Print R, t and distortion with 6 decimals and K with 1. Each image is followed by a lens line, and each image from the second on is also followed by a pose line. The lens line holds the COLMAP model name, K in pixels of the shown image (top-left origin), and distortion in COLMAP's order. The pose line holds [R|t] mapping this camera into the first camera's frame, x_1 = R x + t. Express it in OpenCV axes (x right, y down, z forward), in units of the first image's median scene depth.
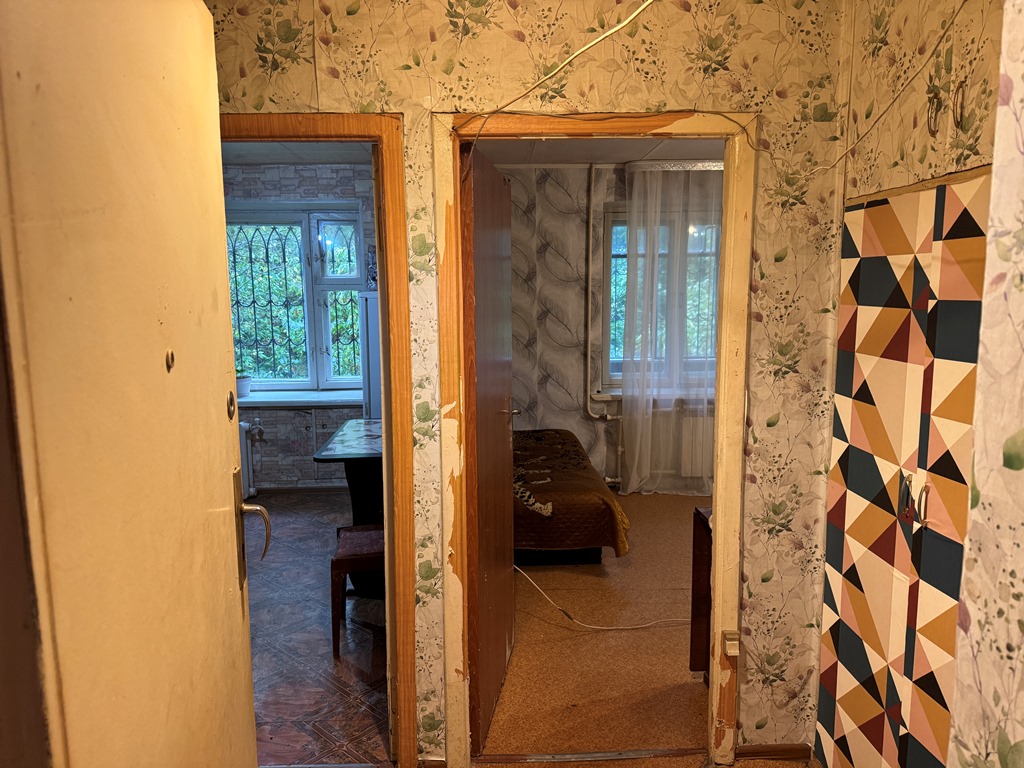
lens RADIAL K [[721.9, 0, 510.4], [0, 721.9, 391.4], [0, 0, 1]] dist [0.026305, -0.019585]
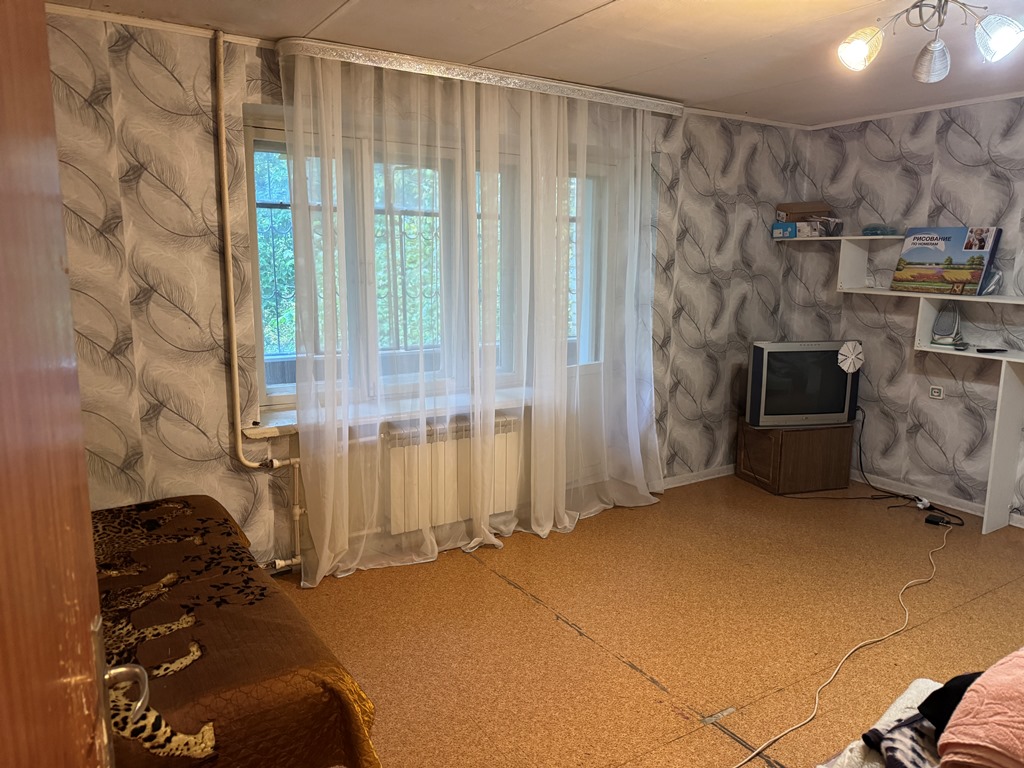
lens RADIAL K [[721.9, 0, 511.3], [0, 721.9, 373.2], [0, 0, 1]] dist [0.026305, -0.019585]
pose [[0.857451, -0.067575, 0.510110, 0.000196], [0.055736, 0.997704, 0.038479, -0.052684], [-0.511539, -0.004562, 0.859248, 0.378776]]
